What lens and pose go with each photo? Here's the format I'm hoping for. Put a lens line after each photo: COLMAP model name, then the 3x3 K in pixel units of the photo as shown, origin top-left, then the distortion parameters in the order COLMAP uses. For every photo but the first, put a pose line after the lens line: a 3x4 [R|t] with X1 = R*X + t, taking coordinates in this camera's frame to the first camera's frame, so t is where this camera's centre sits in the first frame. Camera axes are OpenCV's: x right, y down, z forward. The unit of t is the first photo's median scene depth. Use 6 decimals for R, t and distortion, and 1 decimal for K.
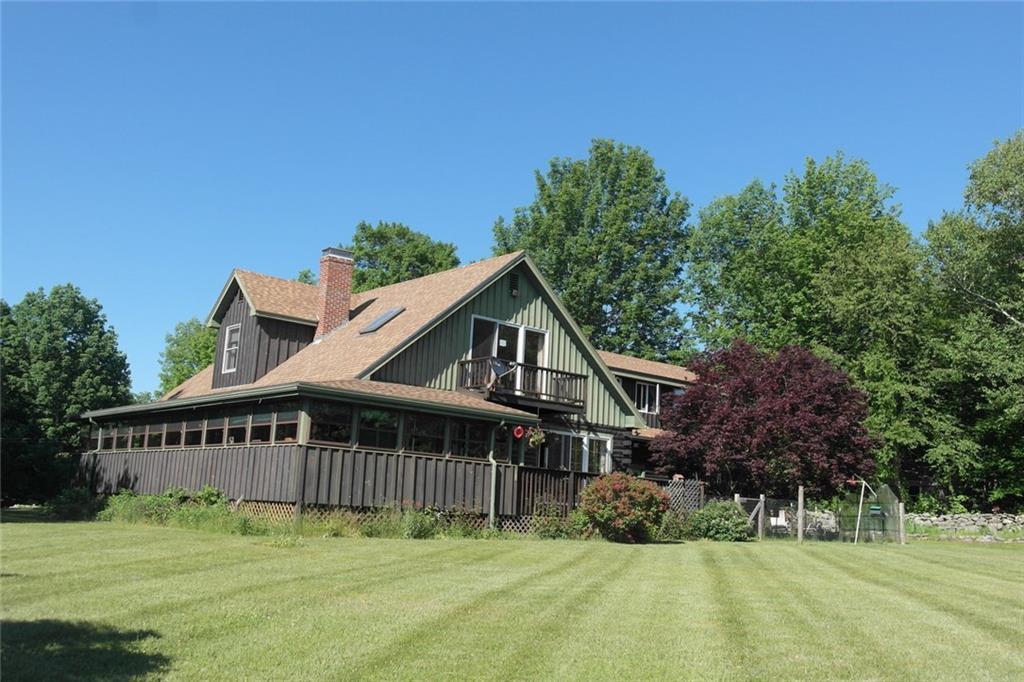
lens RADIAL K [[1010.2, 0, 512.0], [0, 1010.2, 341.0], [0, 0, 1]] dist [0.049676, 0.002250]
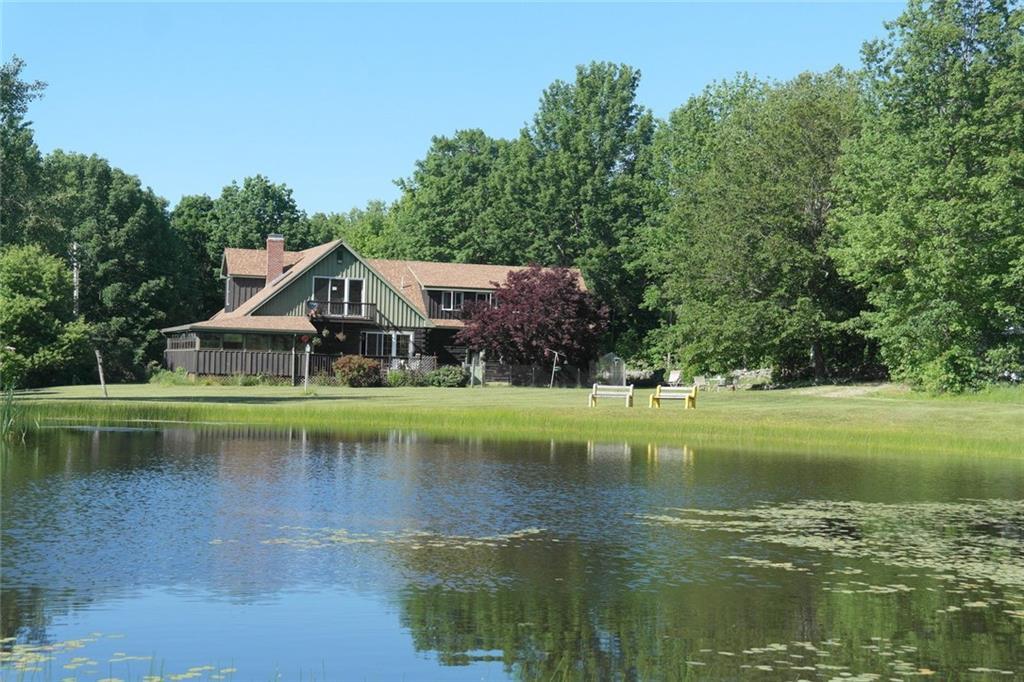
lens RADIAL K [[1913.6, 0, 512.0], [0, 1913.6, 341.0], [0, 0, 1]] dist [0.513940, 0.012244]
pose [[0.921453, -0.038146, -0.386614, 1.660000], [0.089483, 0.989249, 0.115667, -0.283291], [0.378045, -0.141177, 0.914960, -2.161411]]
